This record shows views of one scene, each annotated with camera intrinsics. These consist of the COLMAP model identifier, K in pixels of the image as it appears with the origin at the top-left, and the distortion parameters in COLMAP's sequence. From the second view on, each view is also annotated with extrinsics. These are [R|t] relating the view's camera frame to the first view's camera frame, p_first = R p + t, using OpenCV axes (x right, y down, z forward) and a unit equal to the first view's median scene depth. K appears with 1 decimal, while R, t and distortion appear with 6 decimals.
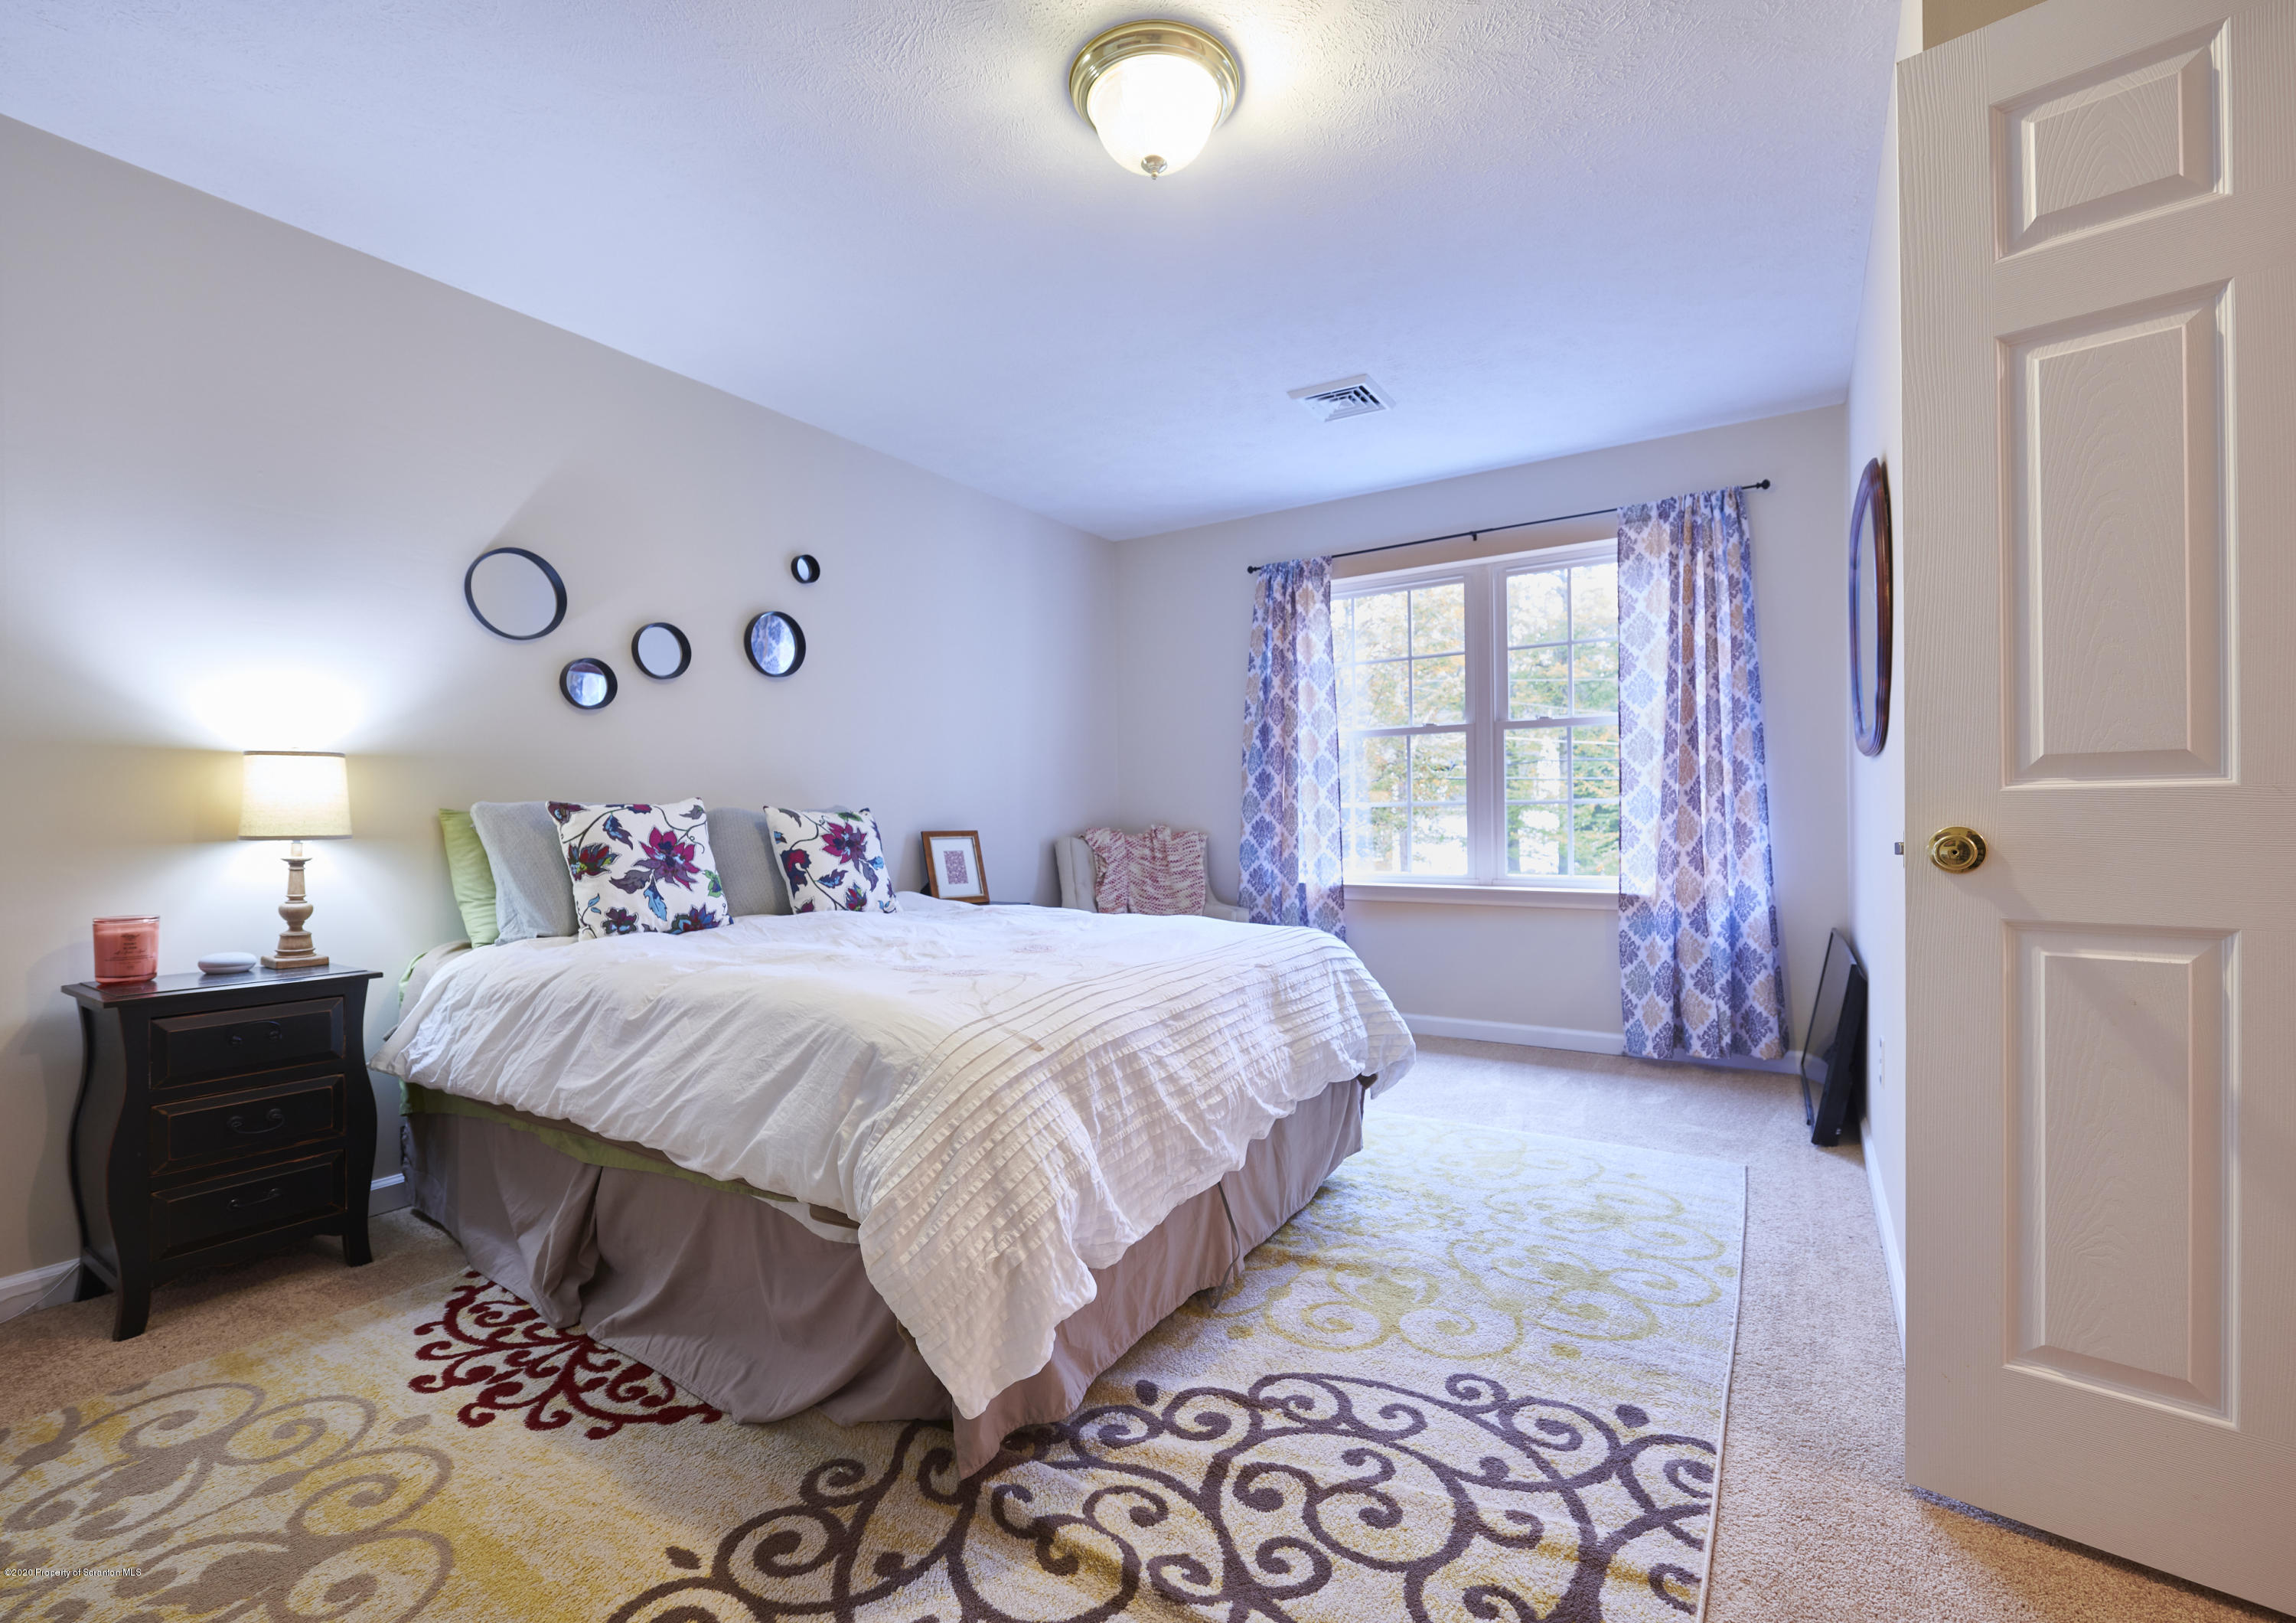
lens RADIAL K [[997.8, 0, 1148.0], [0, 997.8, 824.1], [0, 0, 1]] dist [-0.009396, 0.000137]
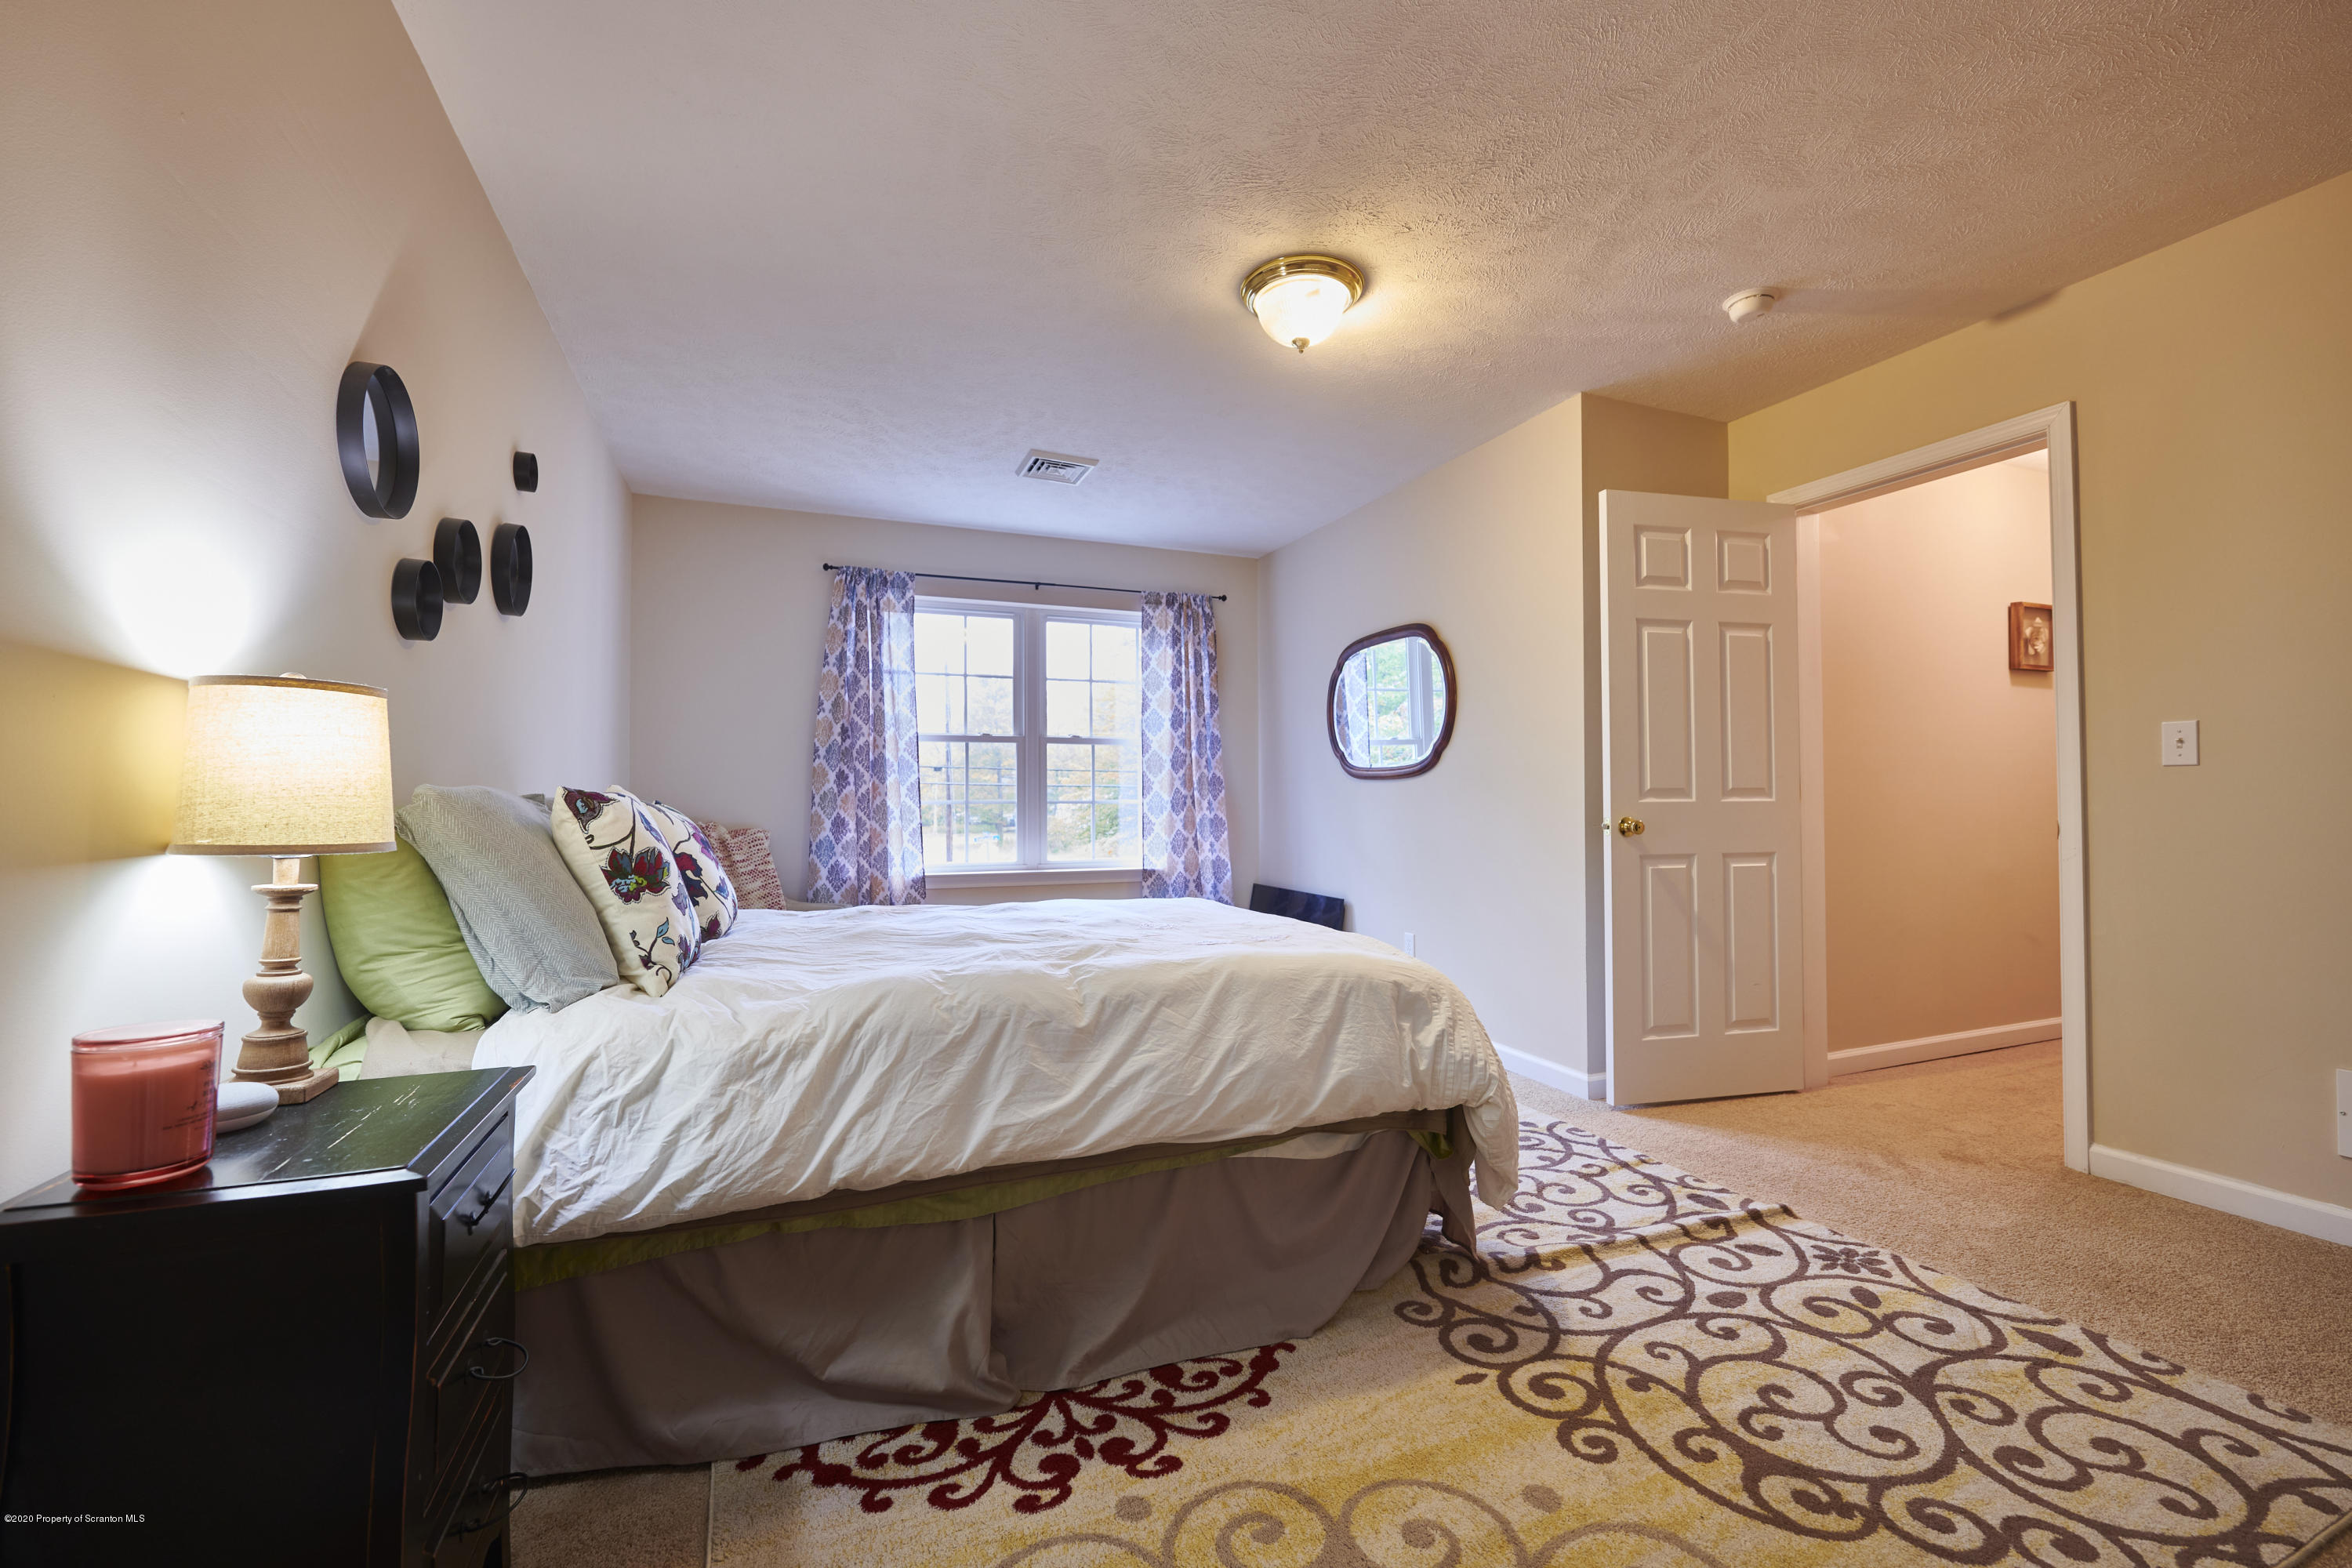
lens RADIAL K [[967.2, 0, 1176.0], [0, 967.2, 784.0], [0, 0, 1]] dist [-0.006485, -0.000041]
pose [[0.572113, 0.026626, 0.819742, -1.189709], [0.005302, 0.999332, -0.036159, 0.001117], [-0.820158, 0.025033, 0.571590, 0.388942]]
